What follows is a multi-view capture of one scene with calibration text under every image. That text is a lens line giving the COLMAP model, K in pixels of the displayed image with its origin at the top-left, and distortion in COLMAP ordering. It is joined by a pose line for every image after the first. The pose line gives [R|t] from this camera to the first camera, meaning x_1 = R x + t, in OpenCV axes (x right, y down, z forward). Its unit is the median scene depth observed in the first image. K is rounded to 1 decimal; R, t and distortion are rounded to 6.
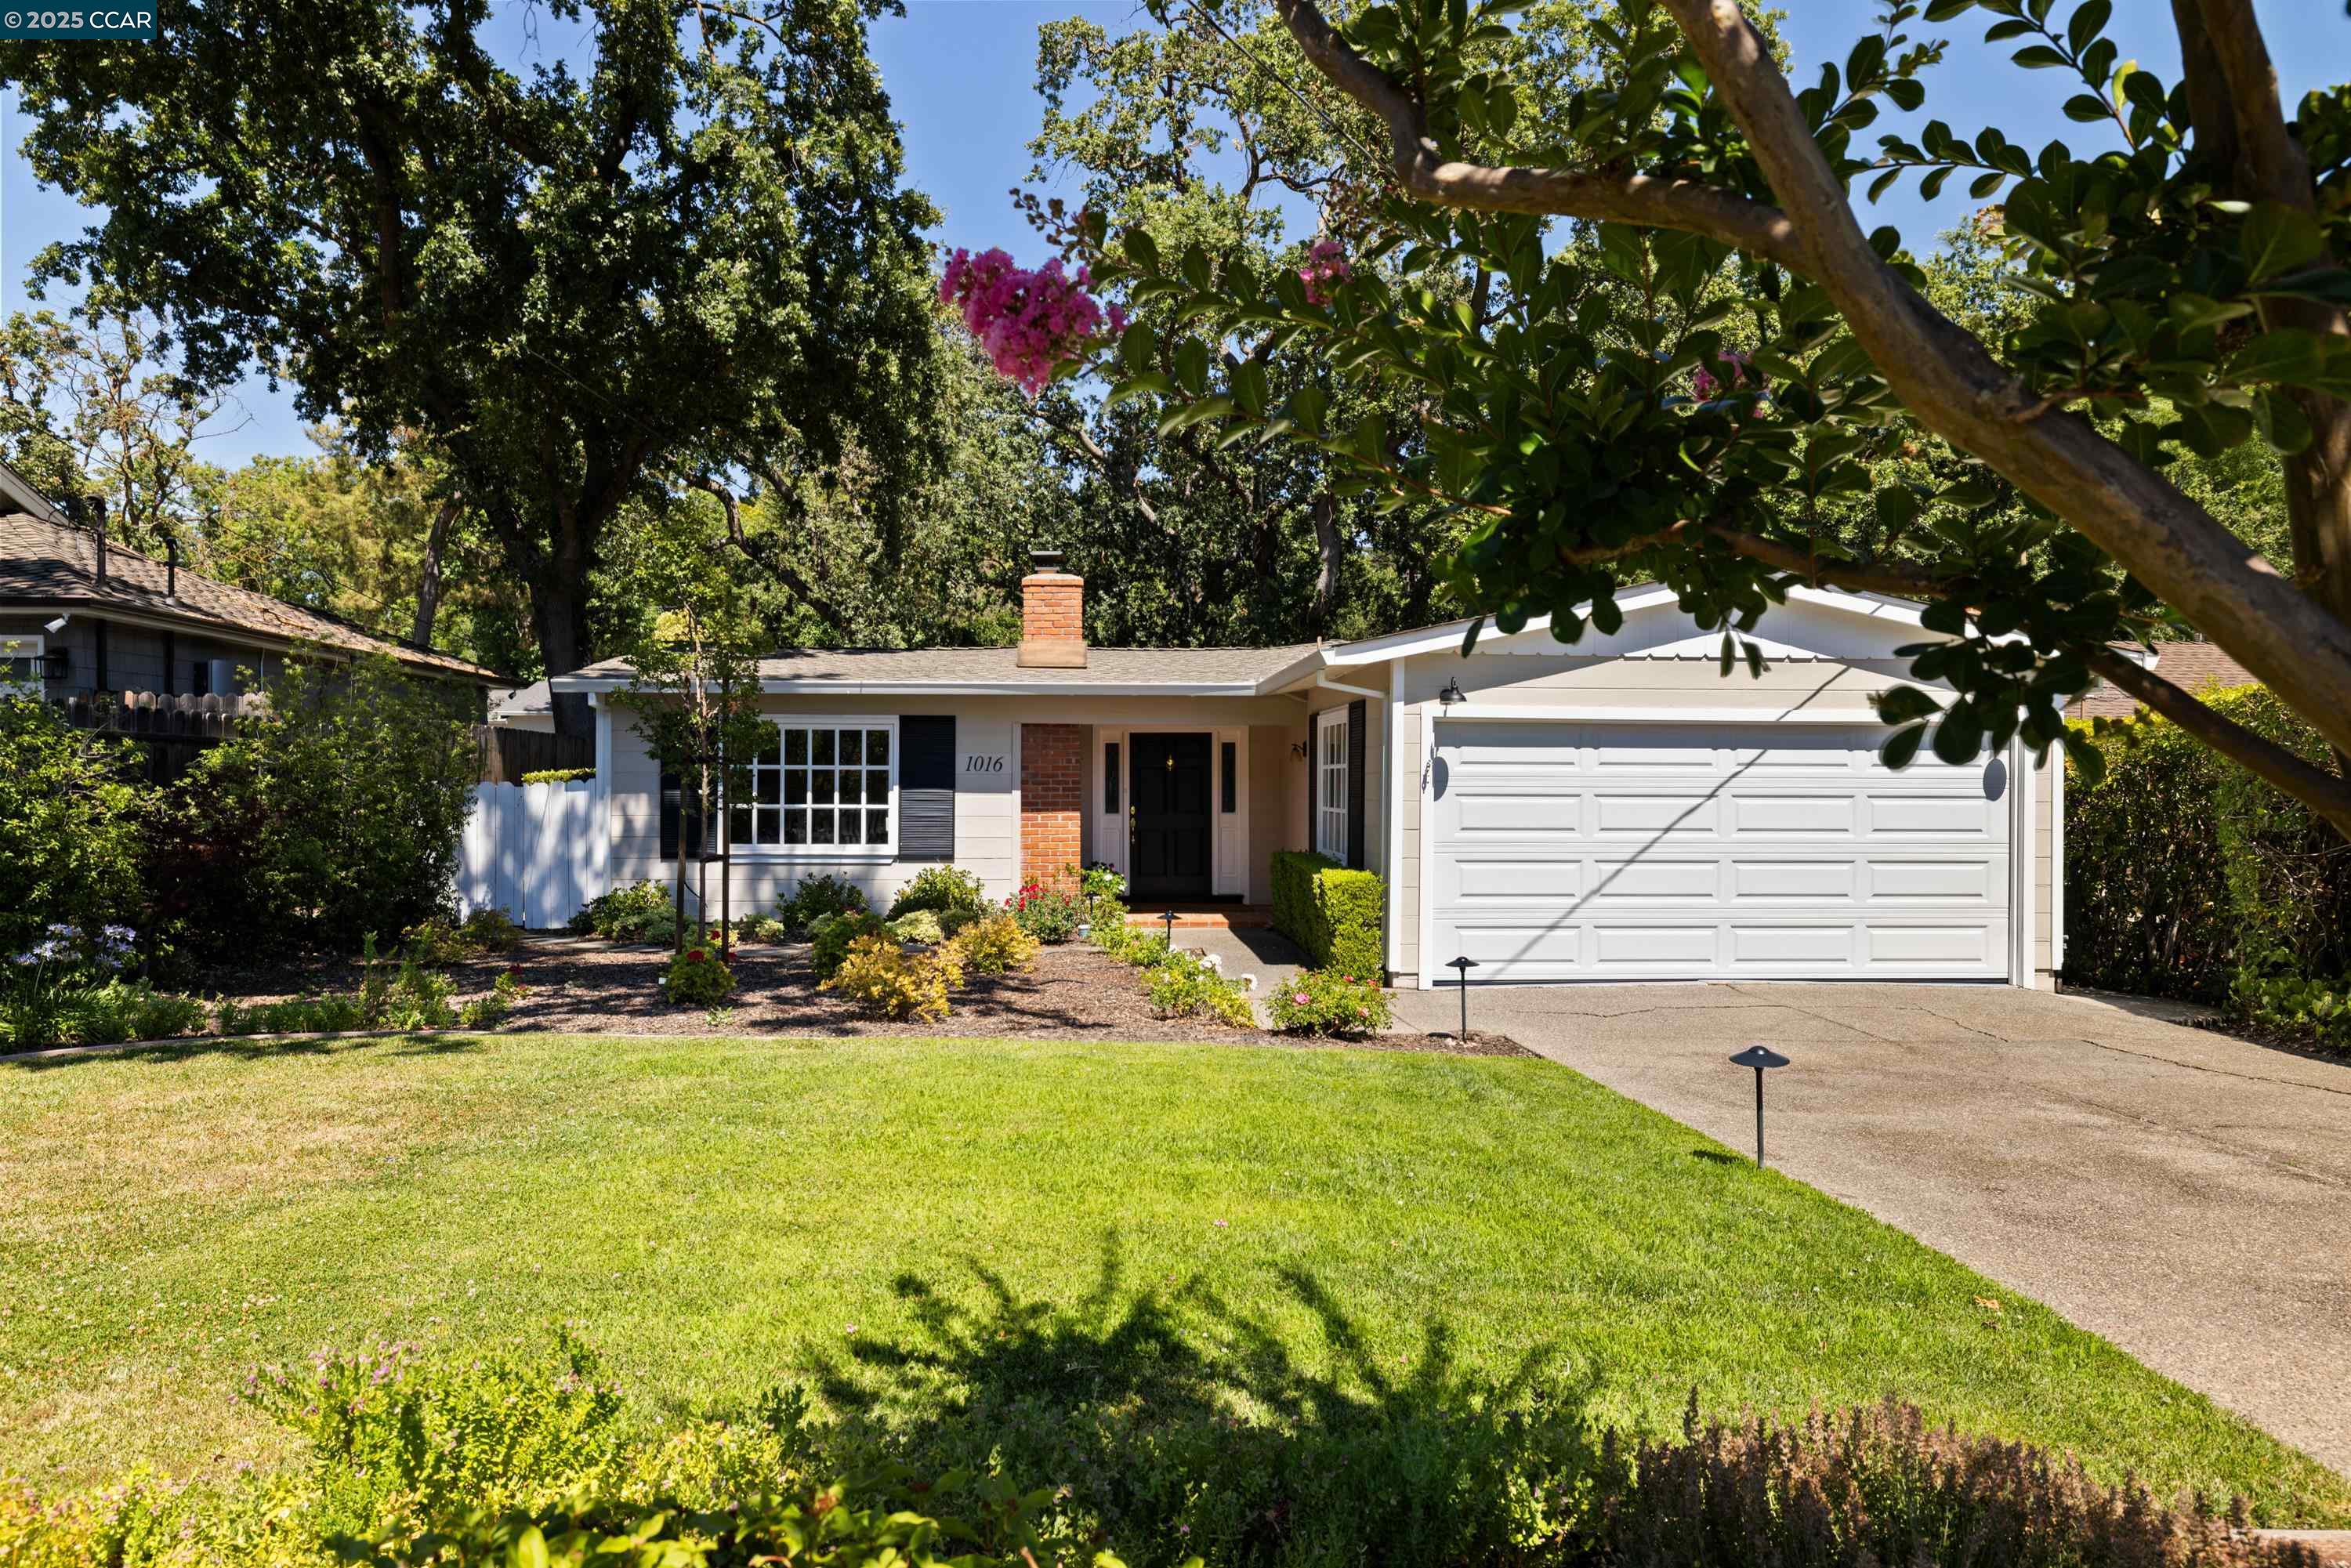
lens RADIAL K [[1360.5, 0, 1167.6], [0, 1360.5, 798.4], [0, 0, 1]] dist [0.003457, -0.000800]
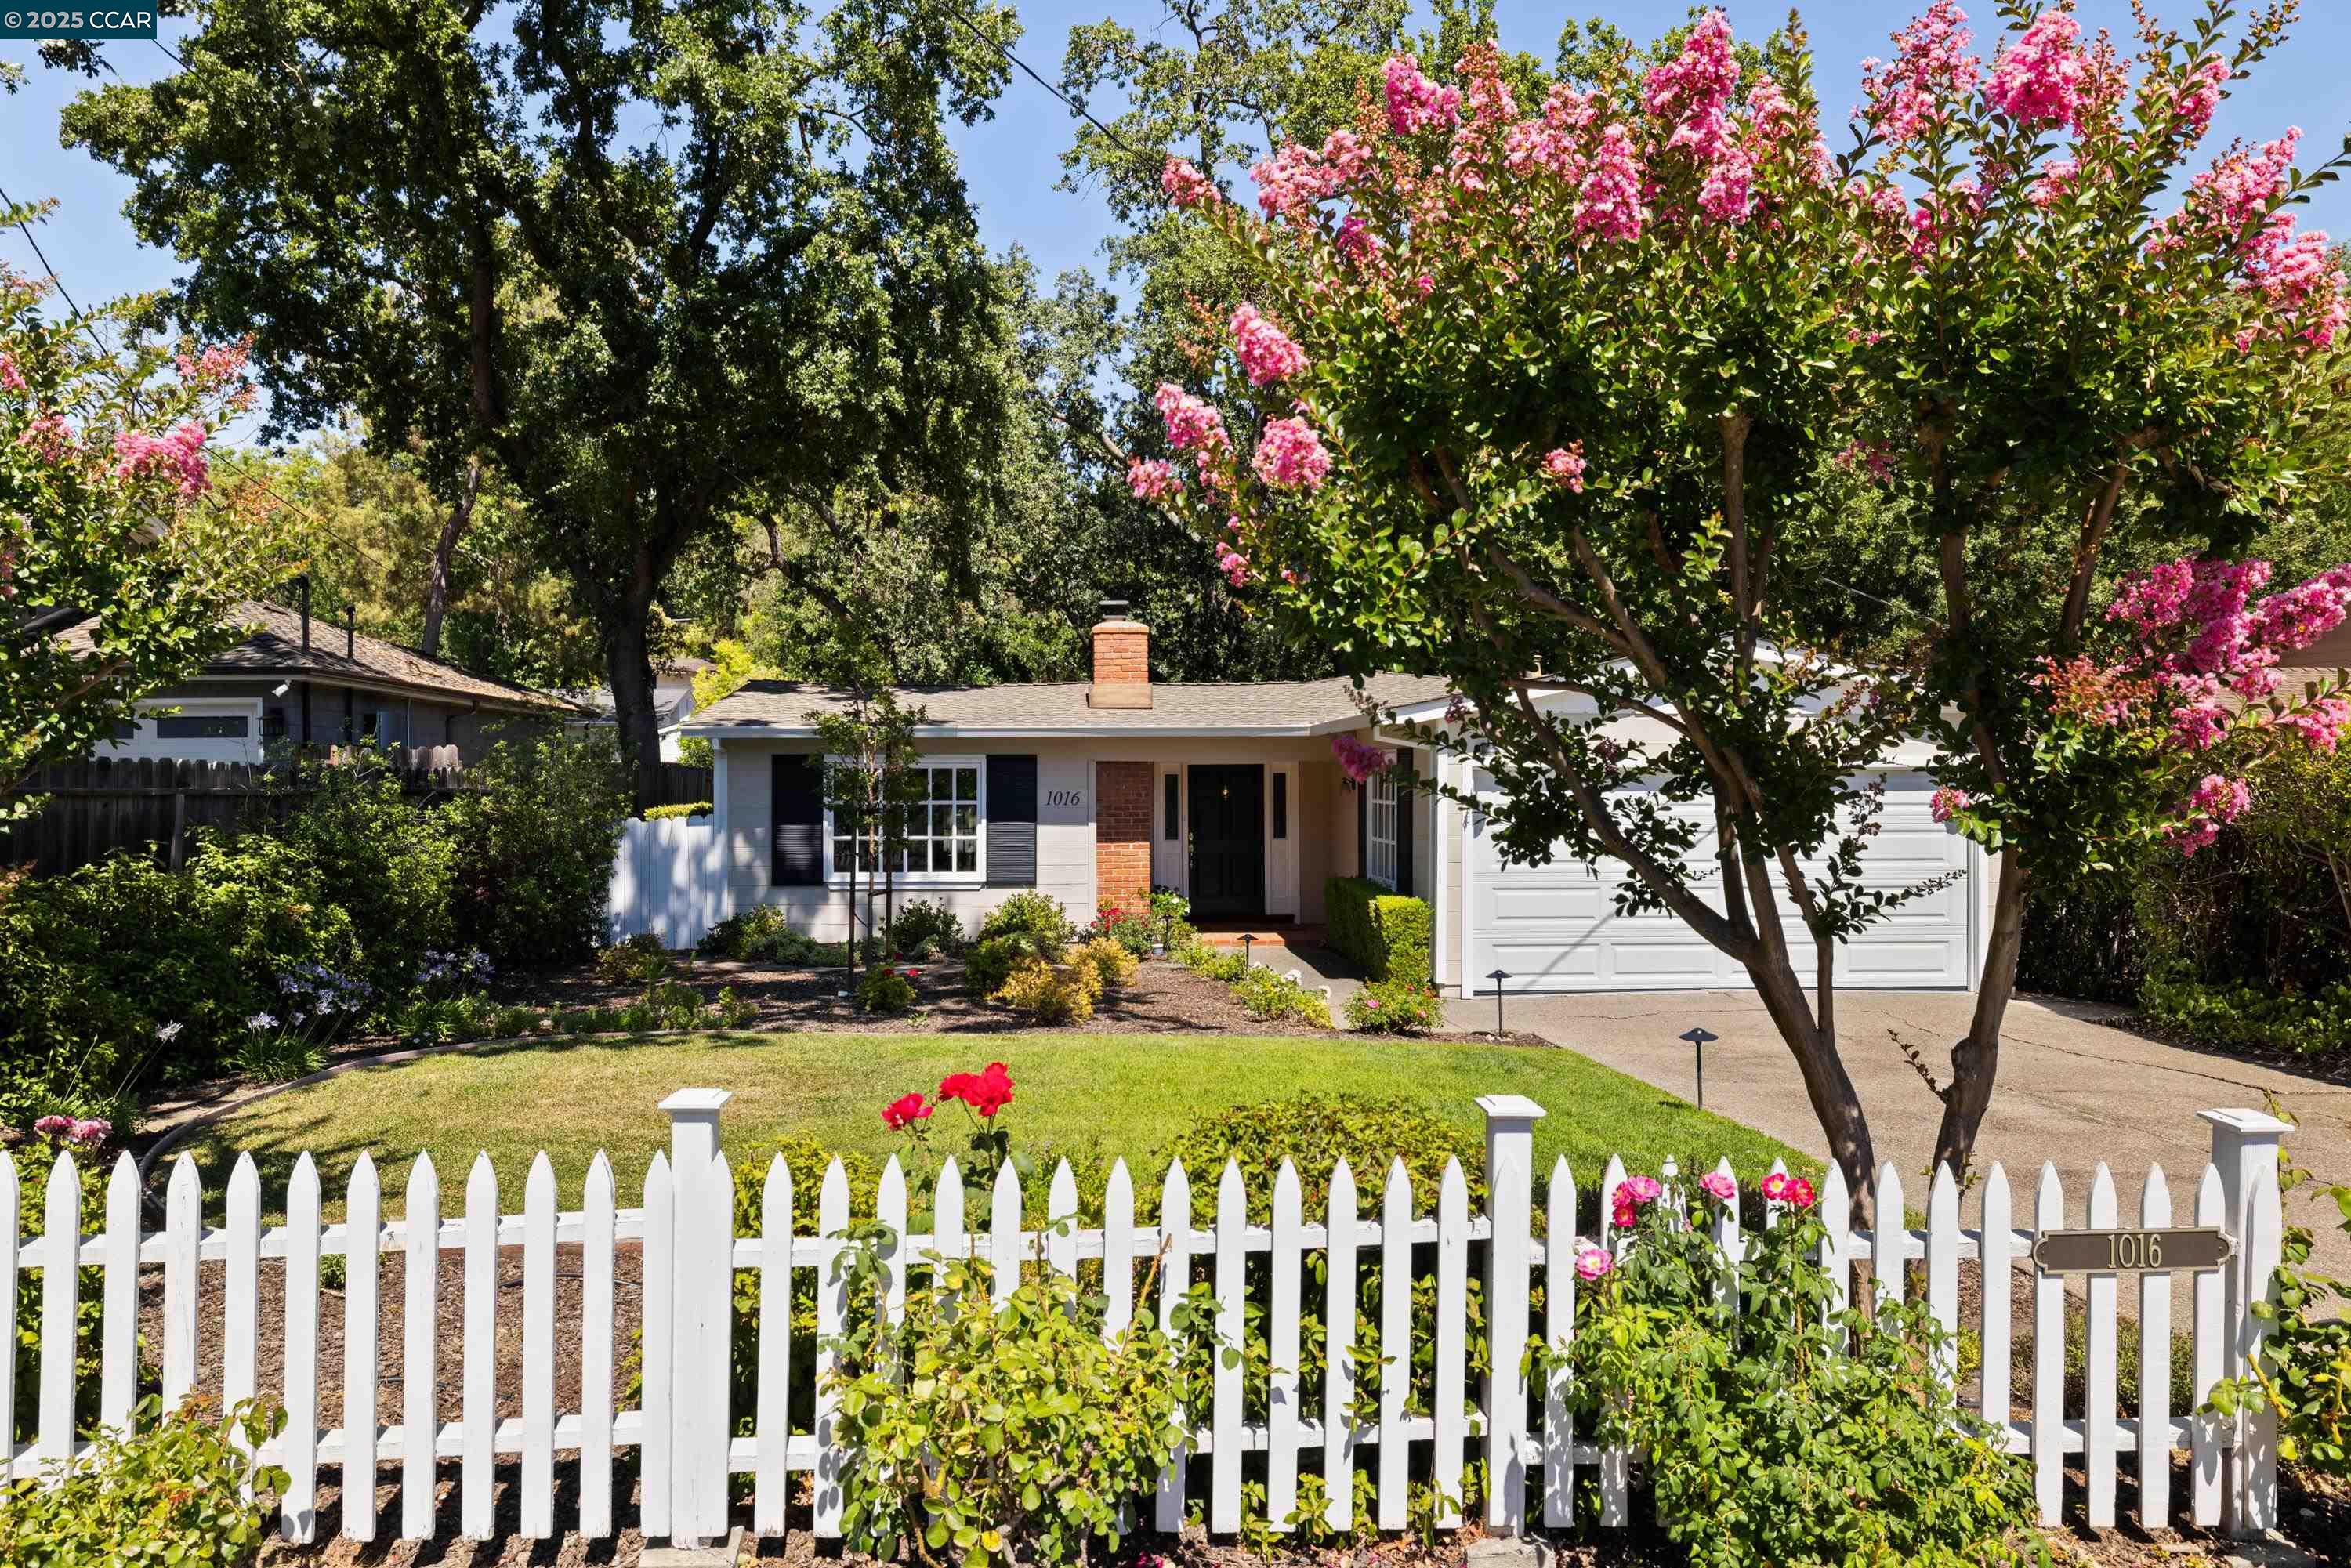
lens RADIAL K [[1525.3, 0, 1160.8], [0, 1525.3, 797.7], [0, 0, 1]] dist [0.002417, 0.002748]
pose [[0.999975, -0.006009, -0.003856, -0.051040], [0.006015, 0.999981, 0.001597, -0.027364], [0.003846, -0.001620, 0.999991, -0.235231]]
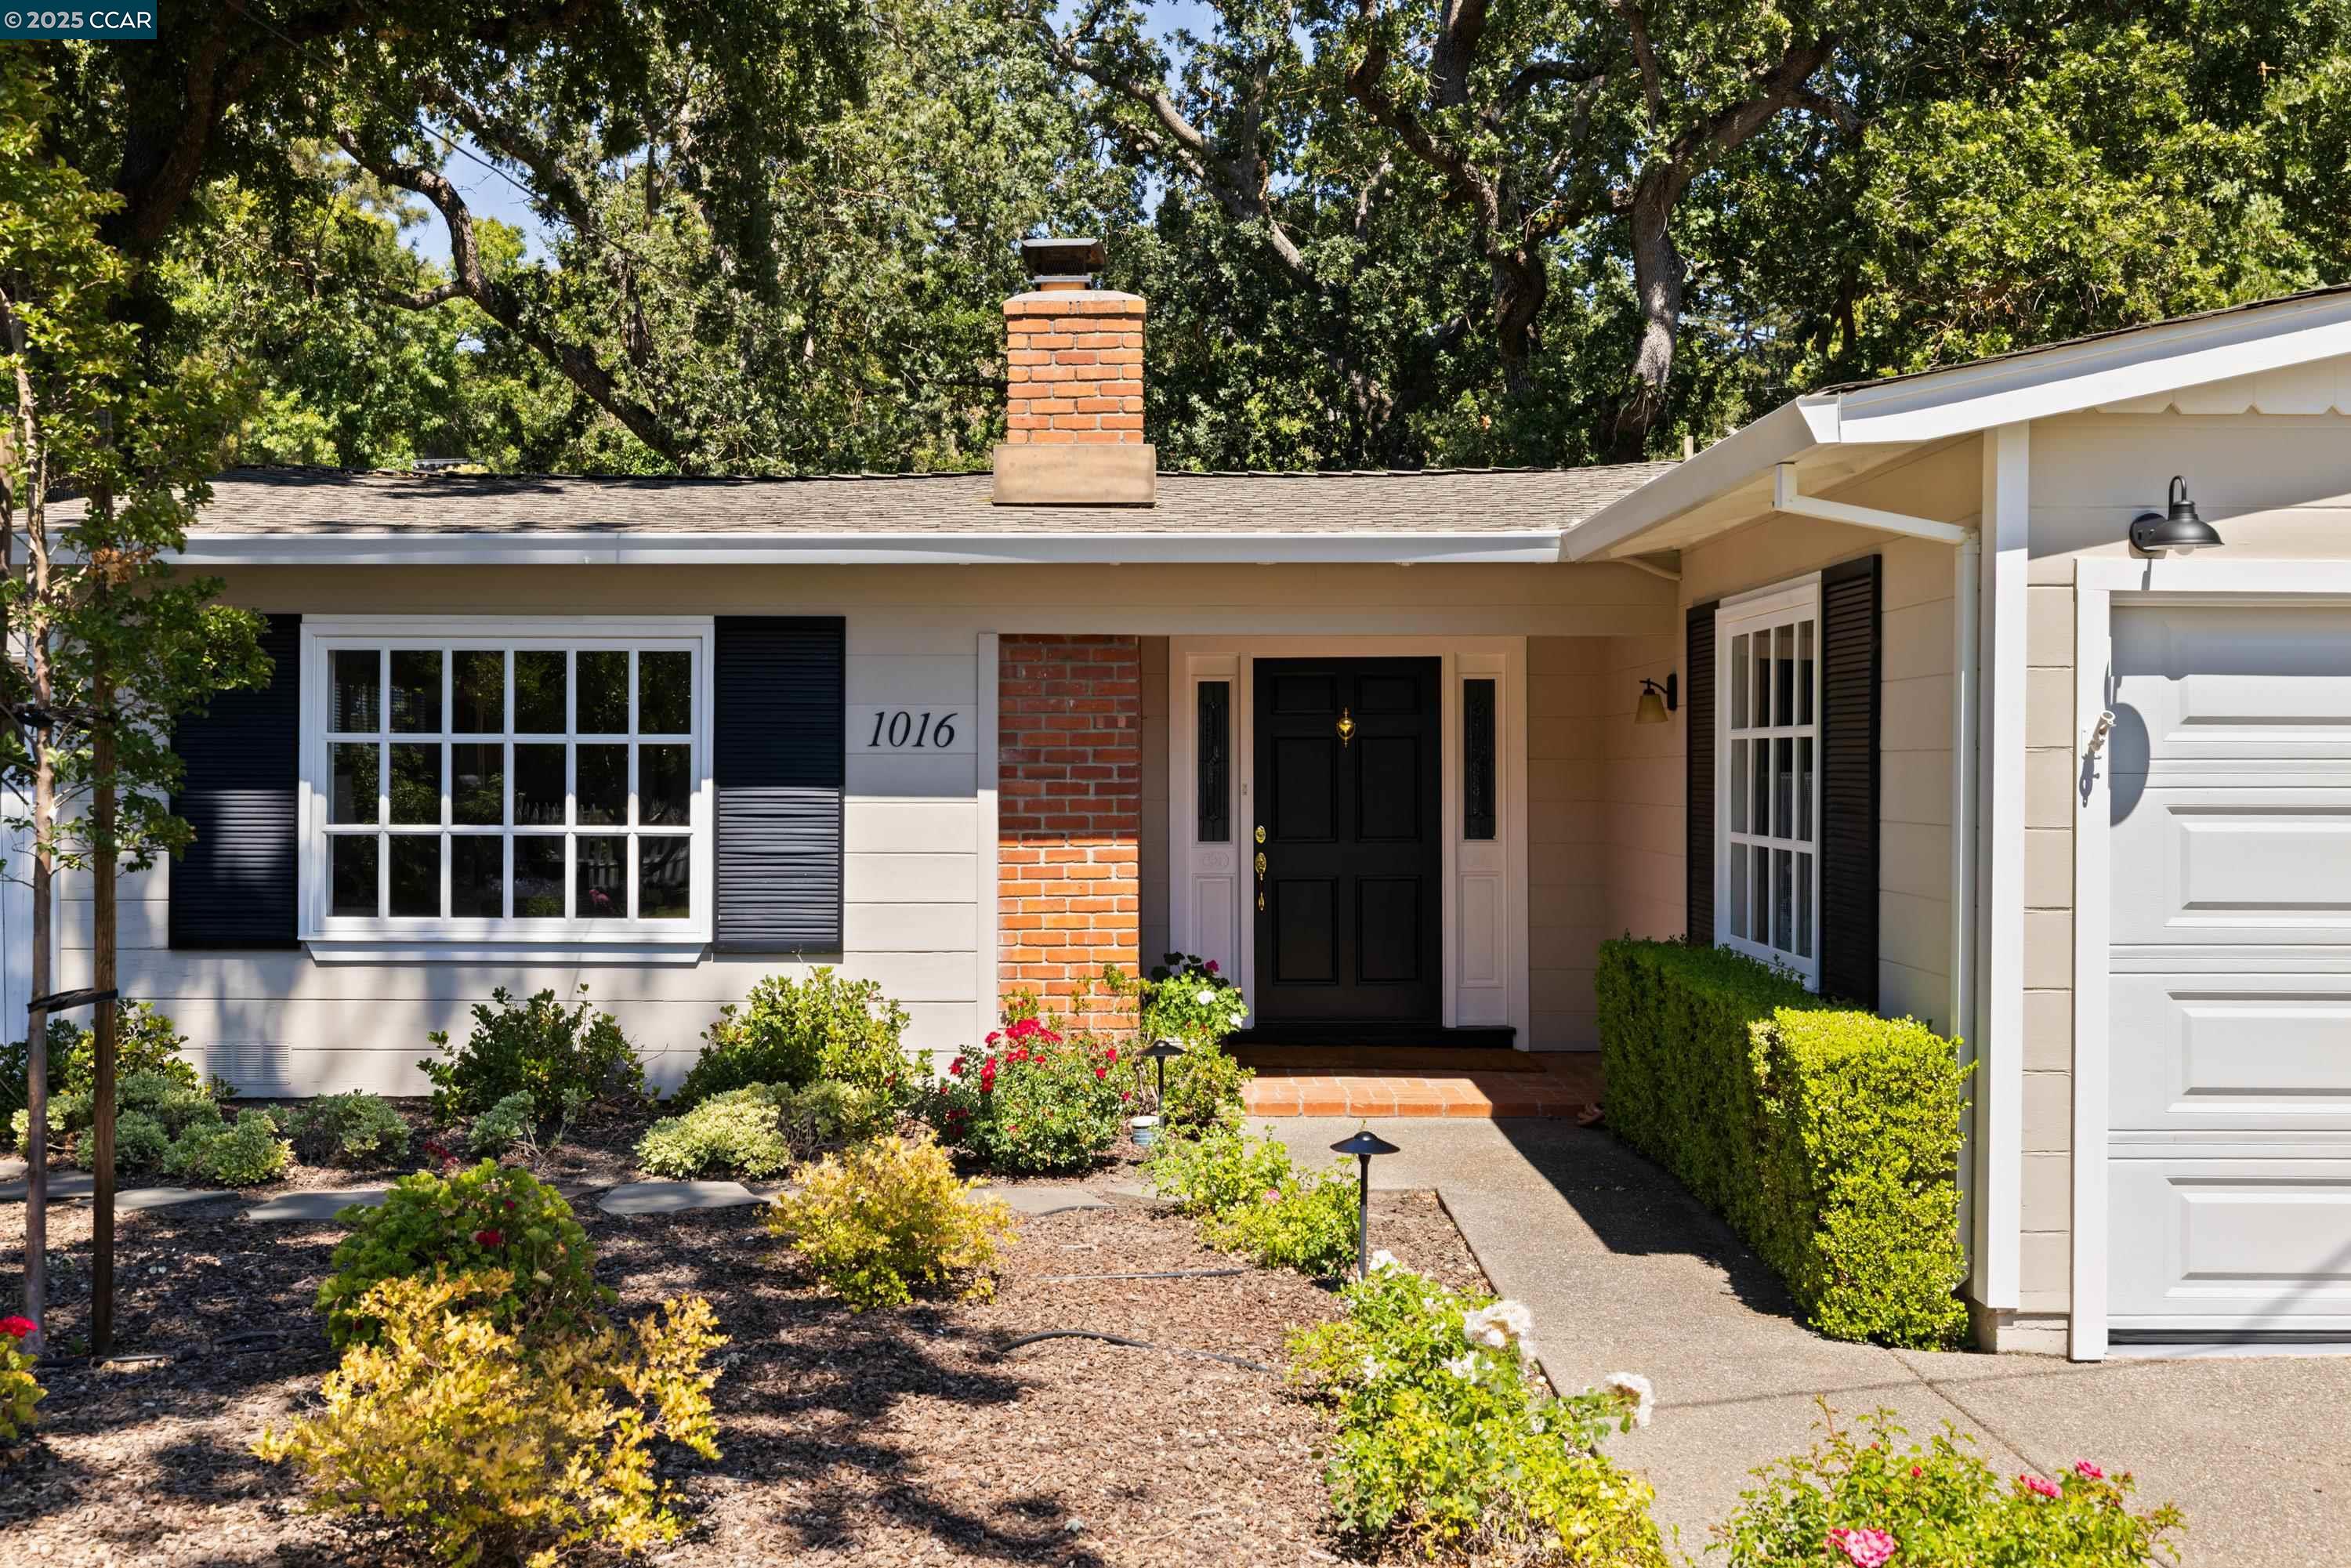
lens RADIAL K [[2338.5, 0, 1167.7], [0, 2338.5, 770.2], [0, 0, 1]] dist [0.020294, 0.000000]
pose [[0.997982, -0.000924, -0.063494, -0.008799], [0.000337, 0.999957, -0.009265, -0.005704], [0.063500, 0.009225, 0.997939, 0.275547]]
